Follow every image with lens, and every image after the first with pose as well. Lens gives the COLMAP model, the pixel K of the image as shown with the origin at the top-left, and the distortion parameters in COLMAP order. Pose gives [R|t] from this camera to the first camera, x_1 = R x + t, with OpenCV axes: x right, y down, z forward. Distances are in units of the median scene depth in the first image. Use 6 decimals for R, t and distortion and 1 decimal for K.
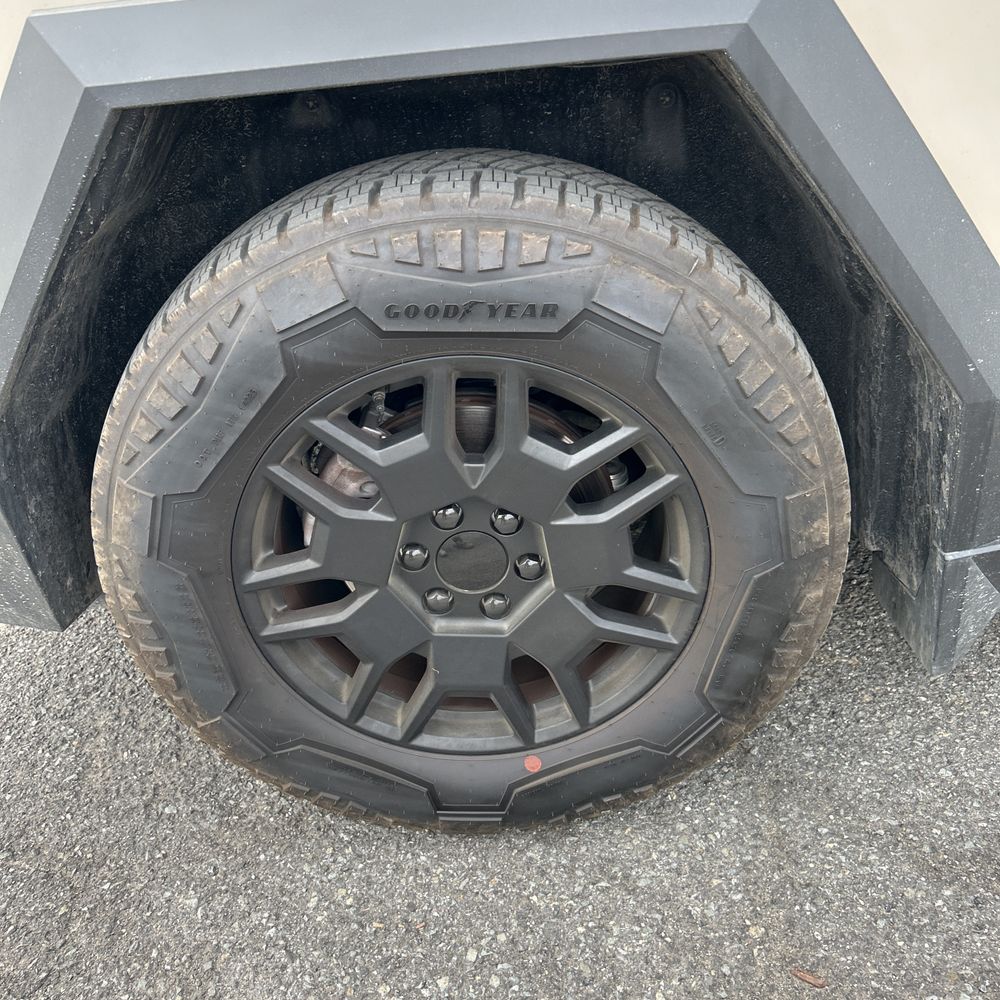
lens RADIAL K [[901.0, 0, 448.9], [0, 901.0, 497.2], [0, 0, 1]] dist [0.088889, 0.002388]
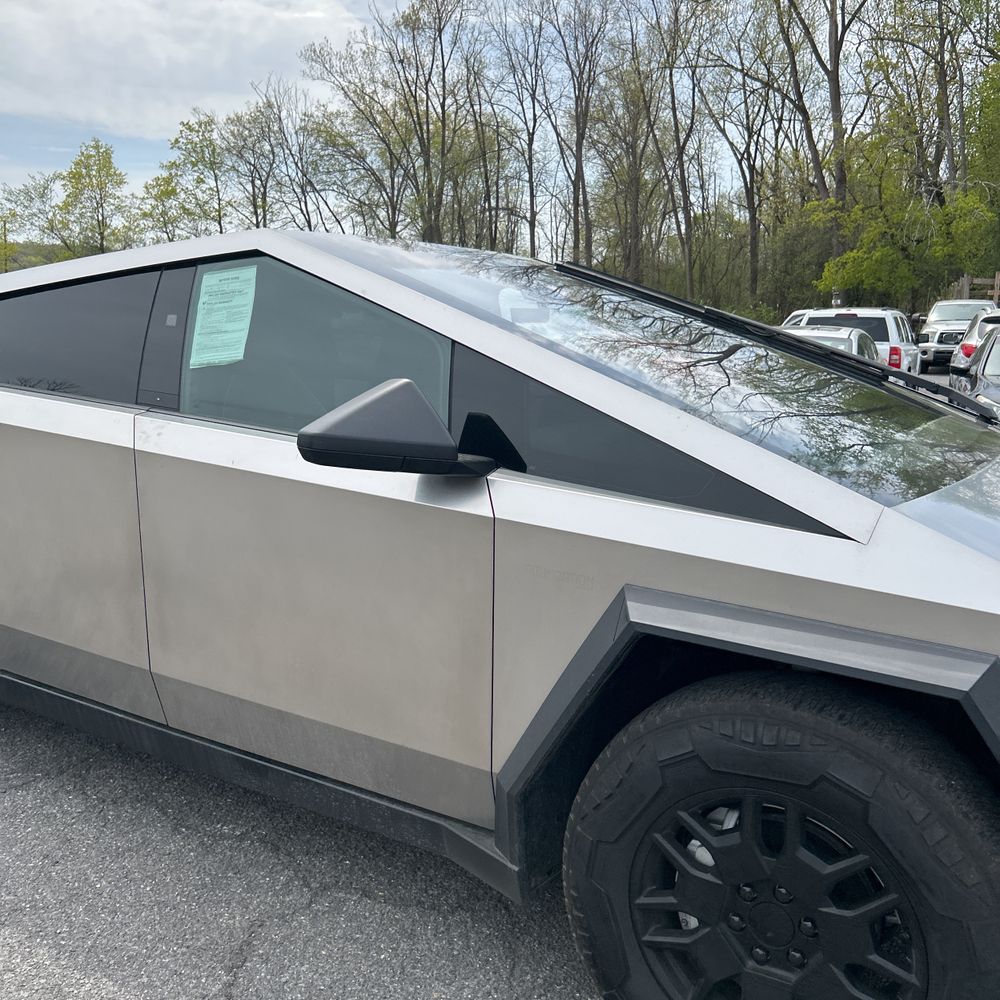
lens RADIAL K [[1011.4, 0, 498.9], [0, 1011.4, 486.5], [0, 0, 1]] dist [0.014936, -0.015286]
pose [[0.824417, 0.007805, -0.565929, 0.666602], [-0.218121, 0.927050, -0.304962, 0.006937], [0.522264, 0.374857, 0.765978, -0.935774]]
